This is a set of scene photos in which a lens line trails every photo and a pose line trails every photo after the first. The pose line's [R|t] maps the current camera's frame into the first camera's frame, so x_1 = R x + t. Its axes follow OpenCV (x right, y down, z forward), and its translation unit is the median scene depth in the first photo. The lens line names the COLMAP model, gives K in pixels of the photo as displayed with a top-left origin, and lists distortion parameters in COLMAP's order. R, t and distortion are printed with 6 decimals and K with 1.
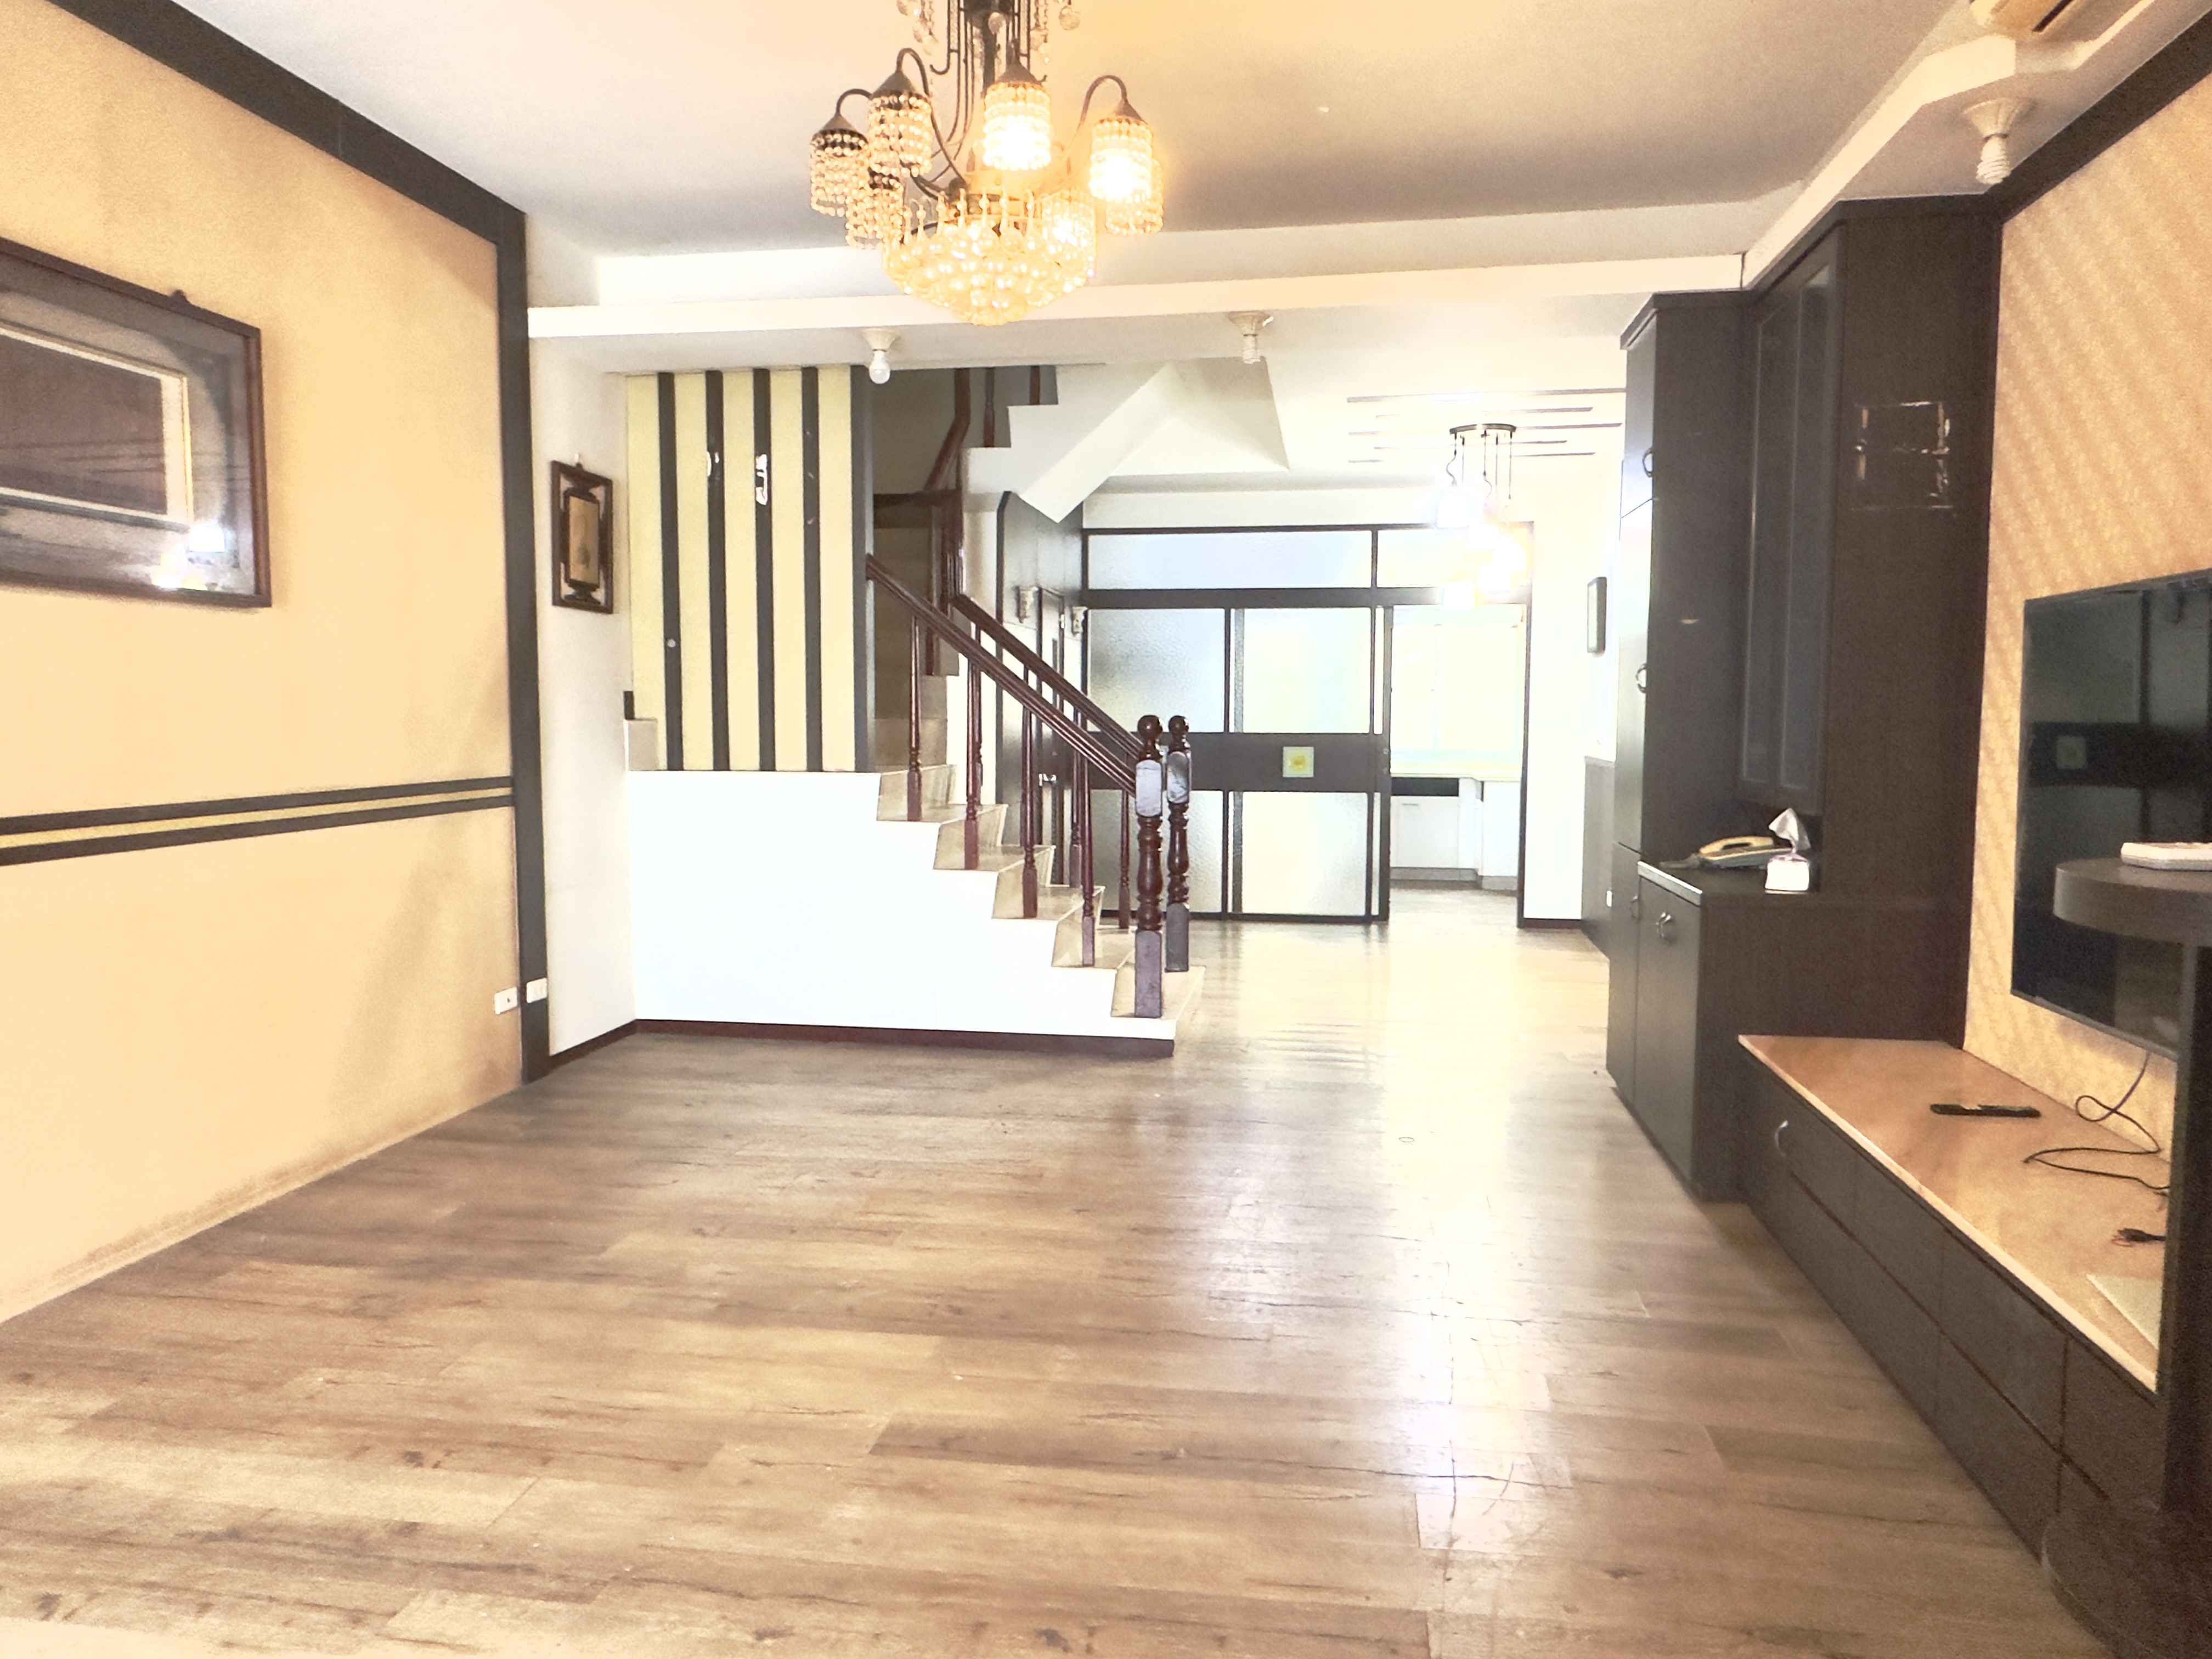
lens RADIAL K [[1610.5, 0, 1106.0], [0, 1610.5, 829.5], [0, 0, 1]] dist [0.001334, -0.000251]
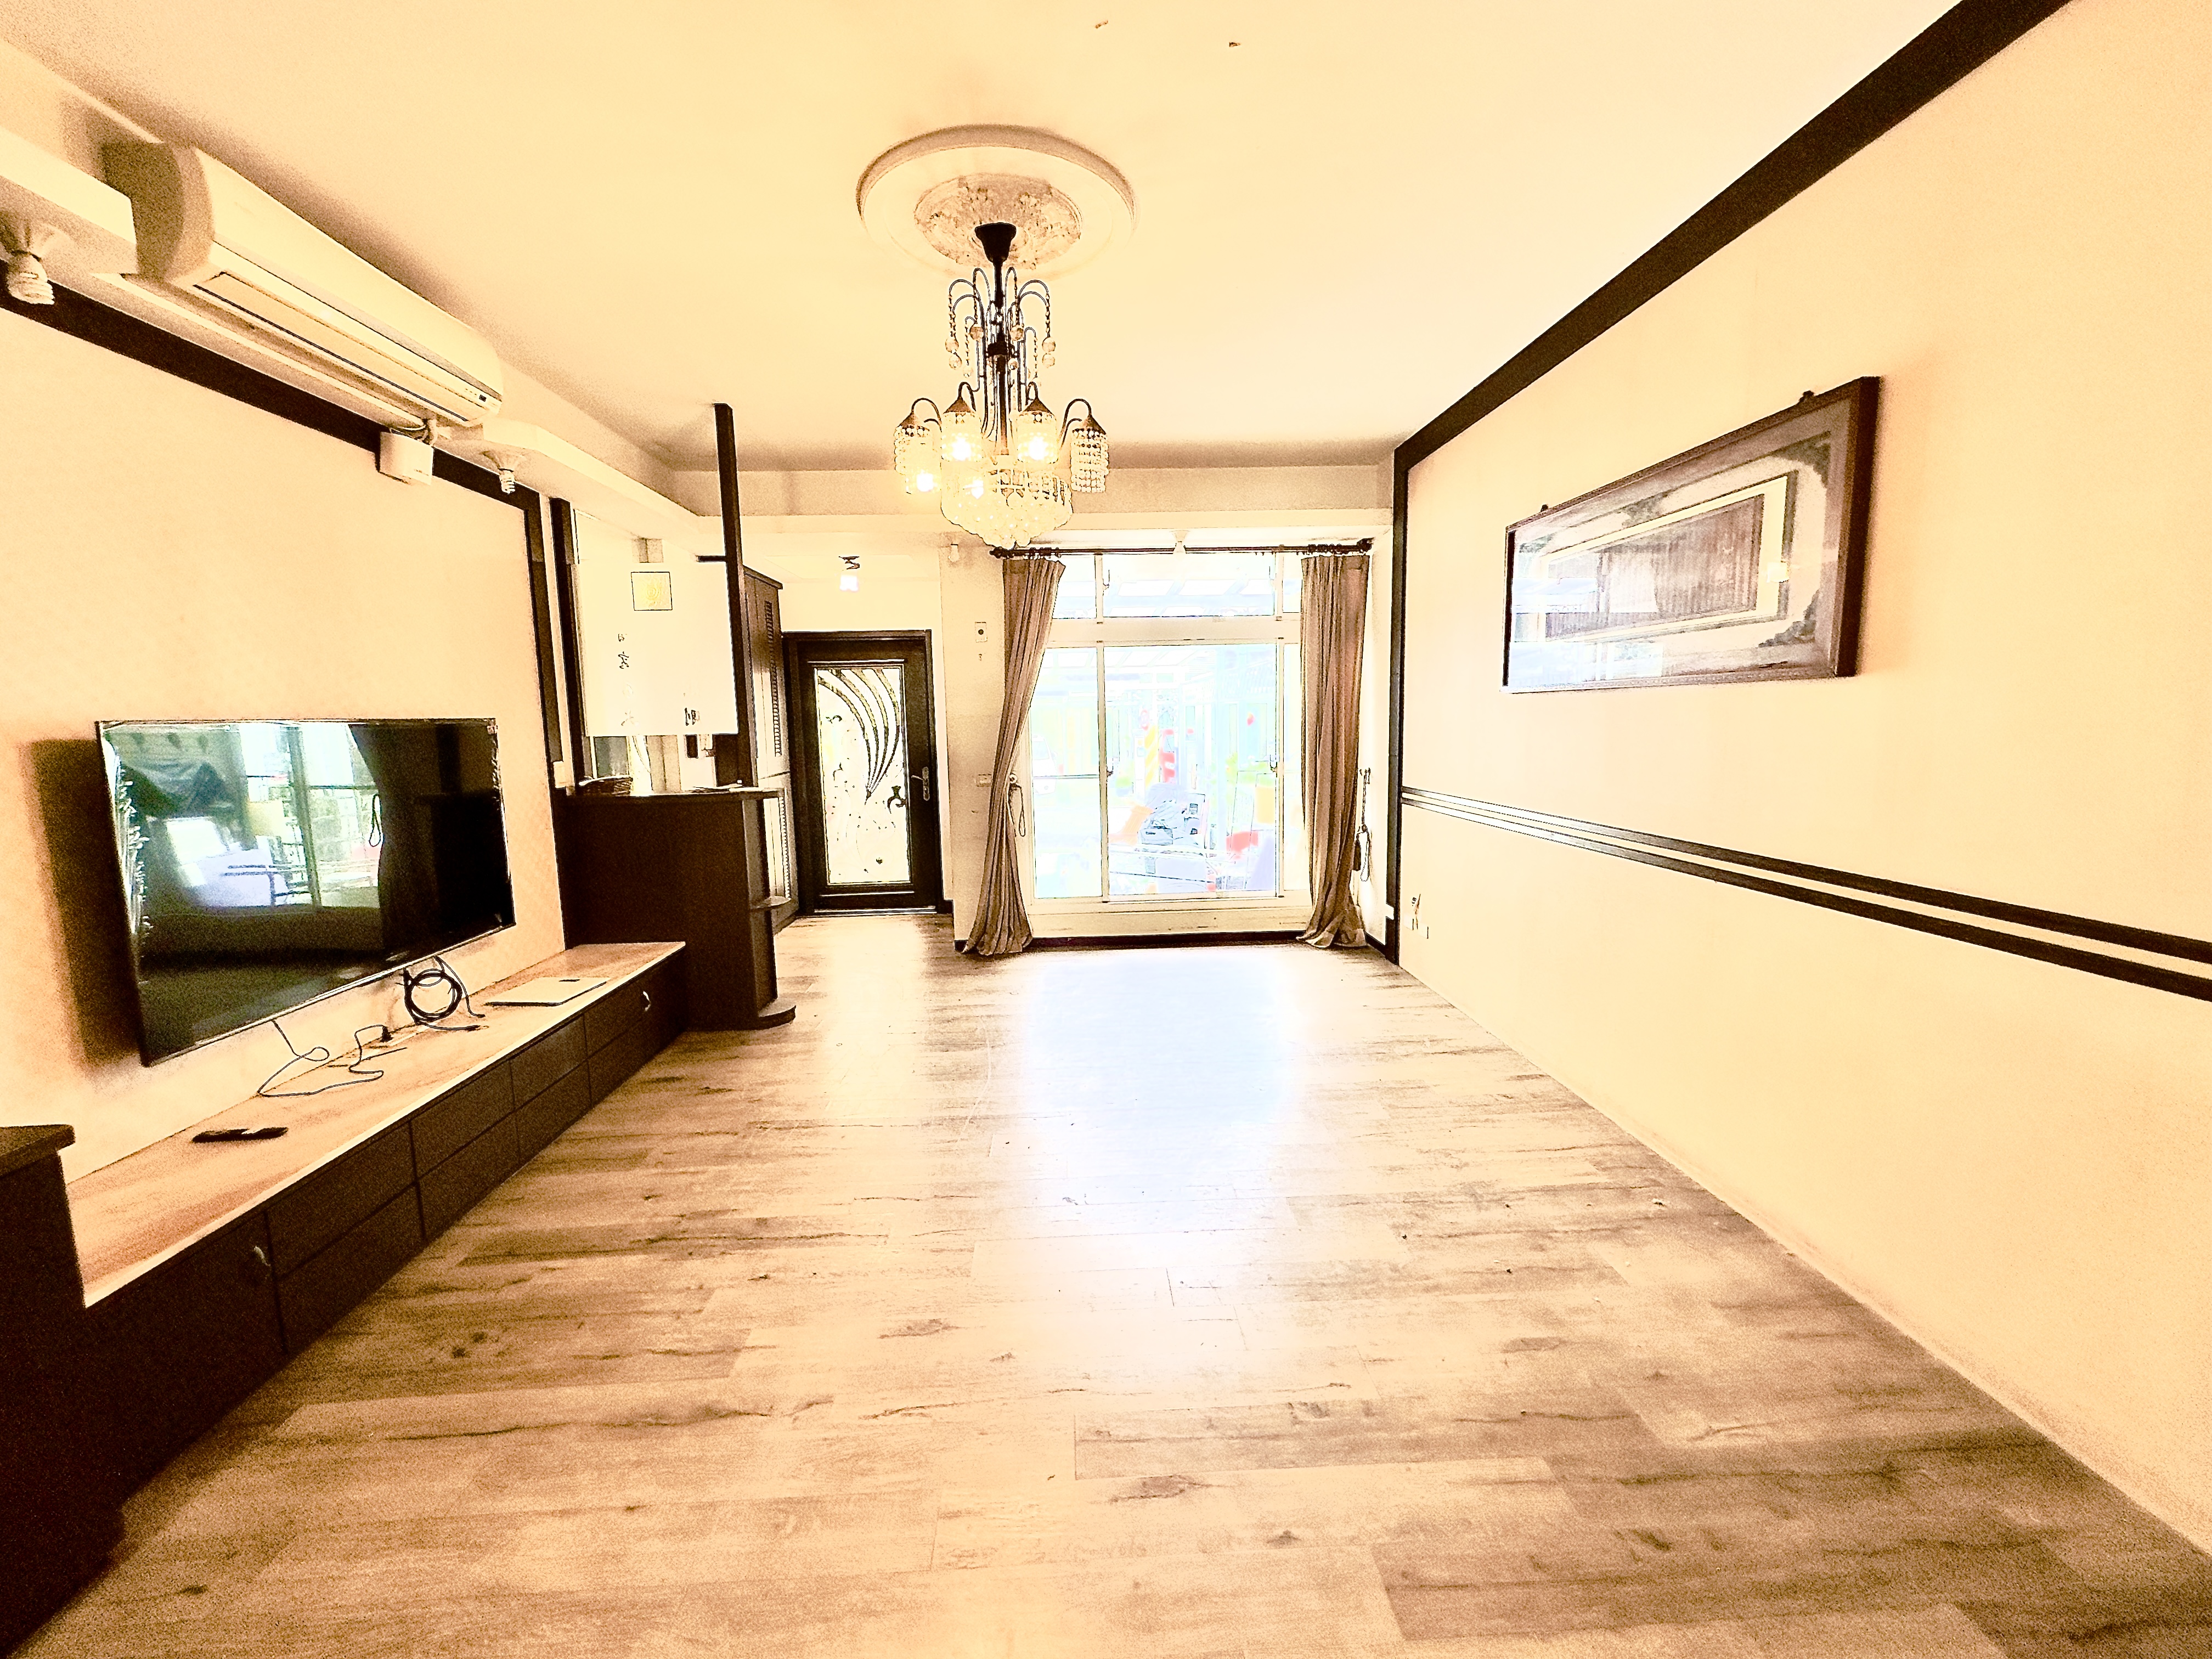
lens RADIAL K [[889.5, 0, 1106.0], [0, 889.5, 829.5], [0, 0, 1]] dist [-0.000350, 0.000121]
pose [[-0.977073, 0.048893, -0.207214, 0.025985], [0.006066, 0.979272, 0.202459, -0.199763], [0.212818, 0.196560, -0.957117, 1.798487]]
